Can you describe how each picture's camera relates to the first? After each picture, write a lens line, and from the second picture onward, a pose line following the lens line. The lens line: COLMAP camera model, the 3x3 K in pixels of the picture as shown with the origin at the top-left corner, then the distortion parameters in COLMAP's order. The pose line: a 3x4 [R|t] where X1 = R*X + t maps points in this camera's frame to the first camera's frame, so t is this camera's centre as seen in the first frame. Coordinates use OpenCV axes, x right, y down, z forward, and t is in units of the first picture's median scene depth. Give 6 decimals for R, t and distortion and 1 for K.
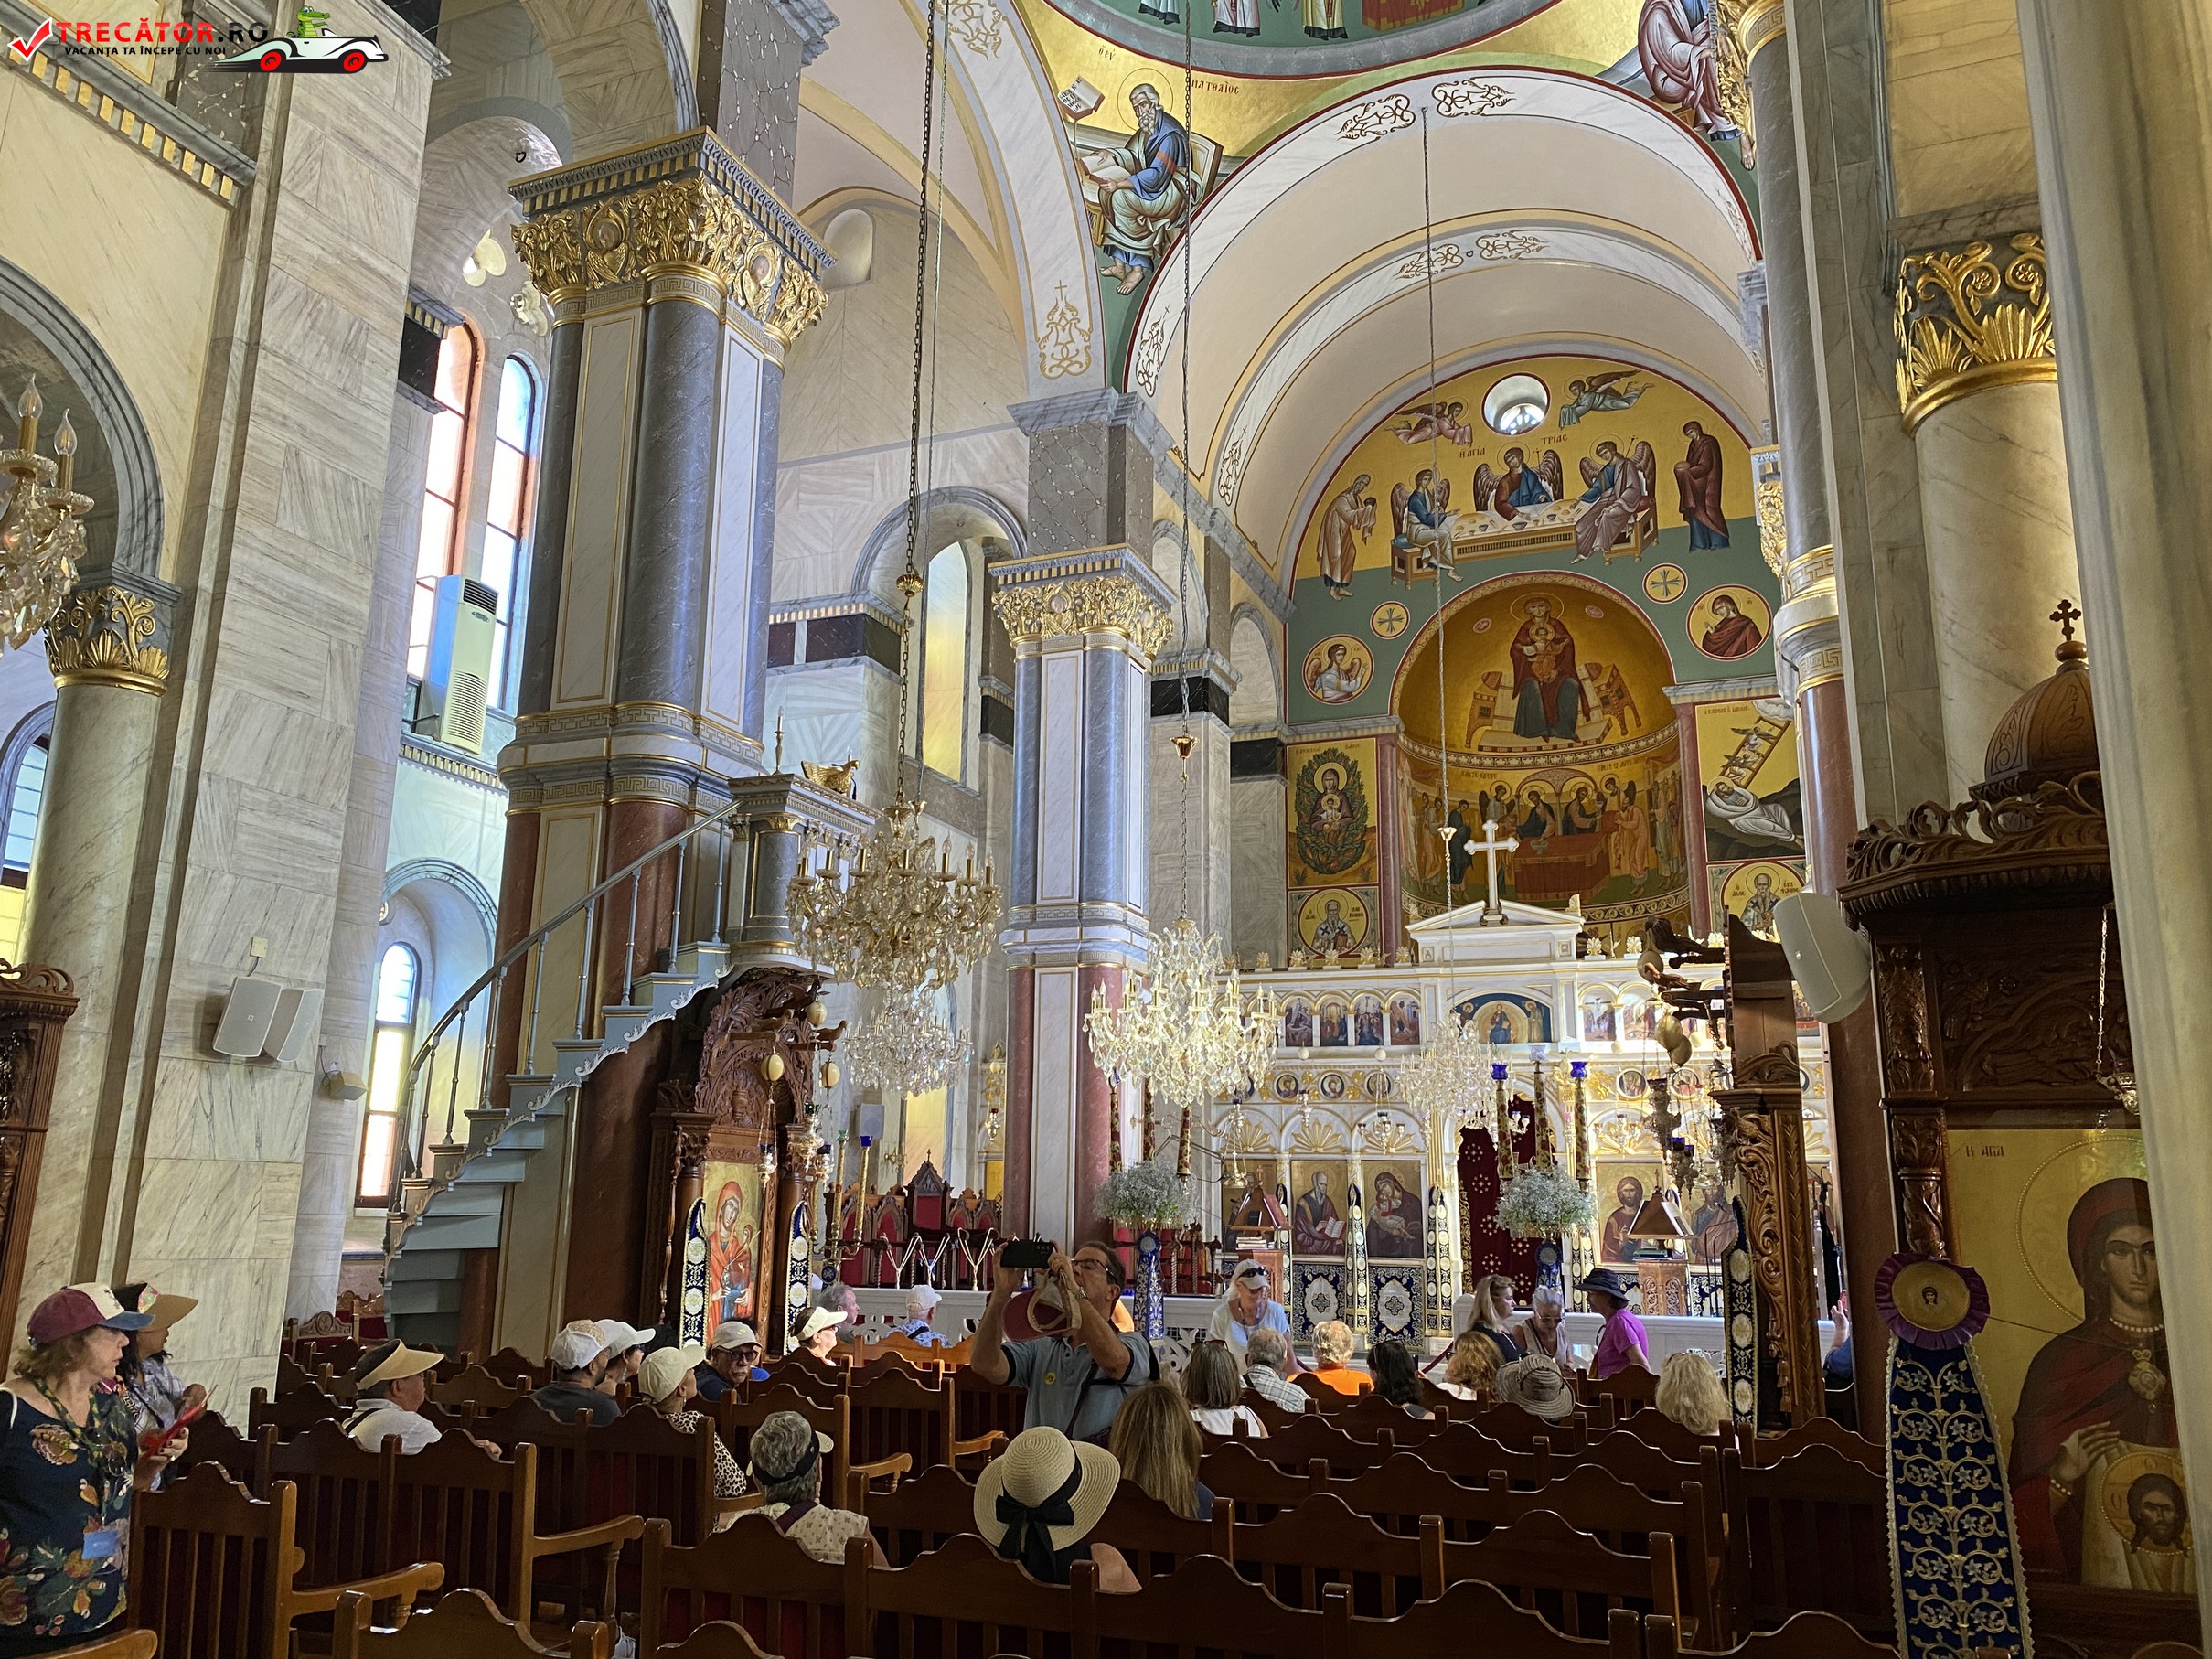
lens RADIAL K [[1682.9, 0, 1056.1], [0, 1682.9, 853.6], [0, 0, 1]] dist [0.054724, -0.079984]
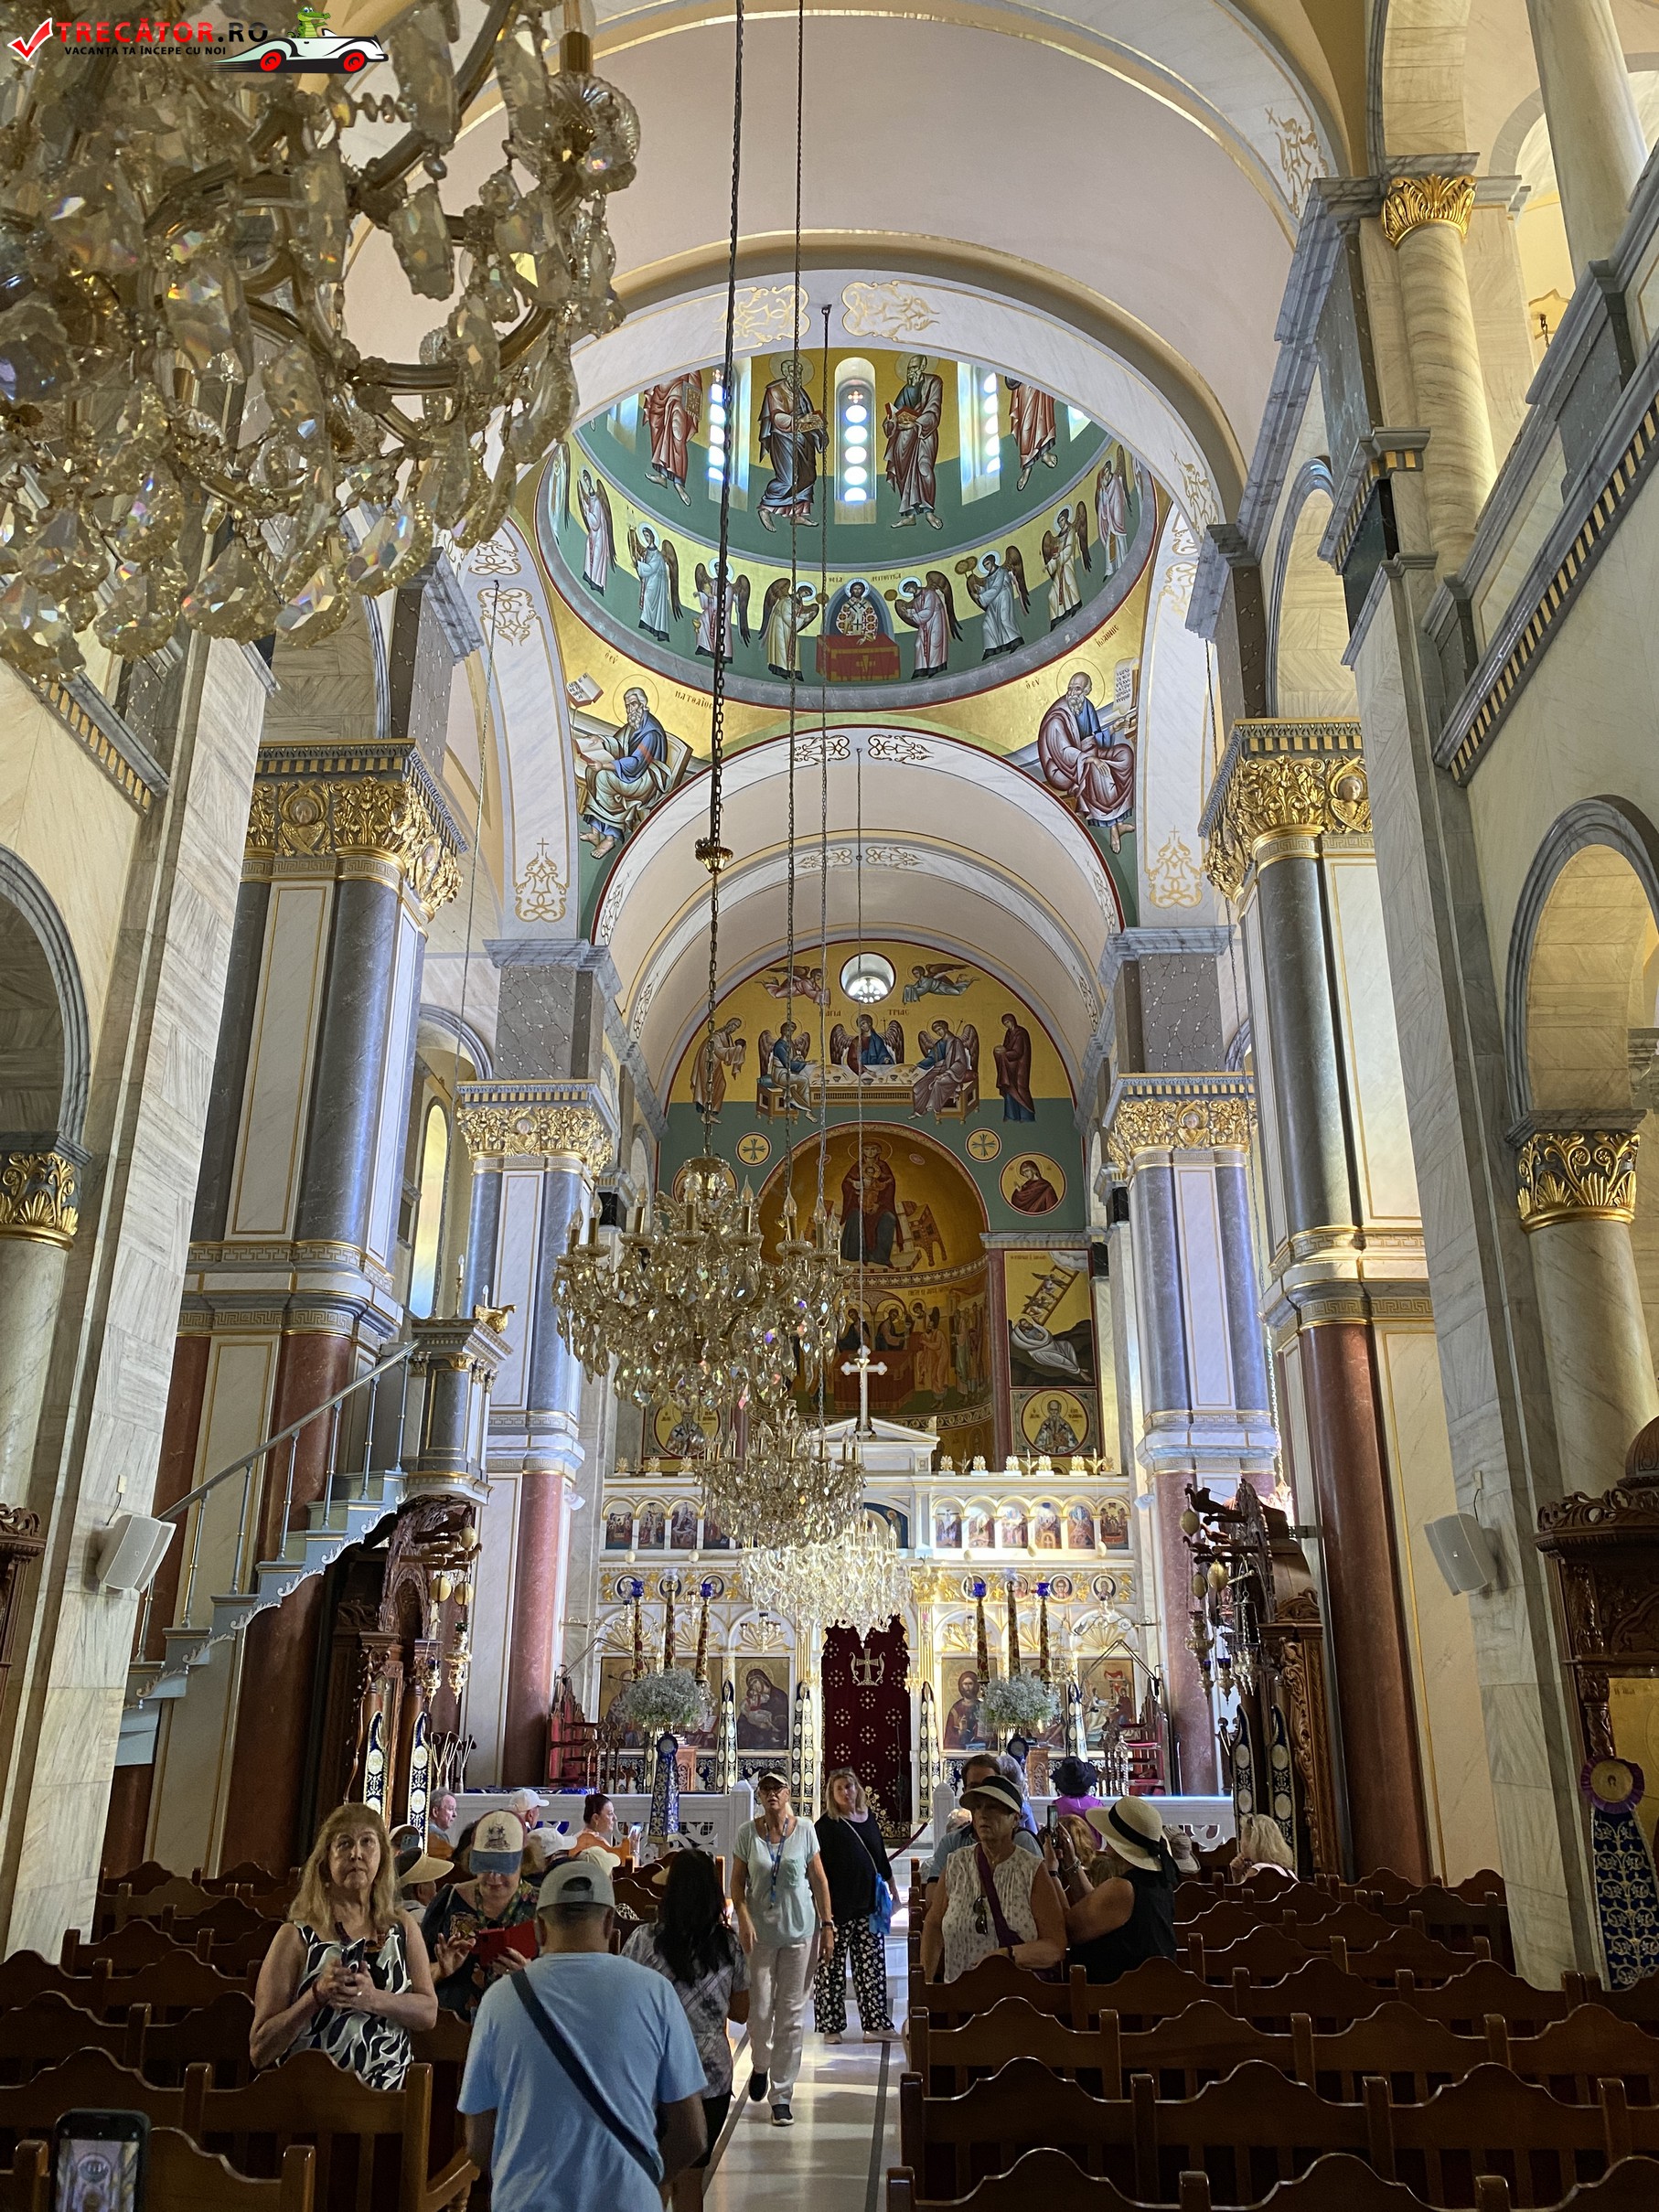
lens RADIAL K [[1682.9, 0, 827.6], [0, 1682.9, 1109.8], [0, 0, 1]] dist [0.054724, -0.079984]
pose [[0.938485, 0.102910, 0.329629, -0.270455], [-0.061266, 0.989039, -0.134348, -0.040630], [-0.339841, 0.105888, 0.934503, -0.124976]]
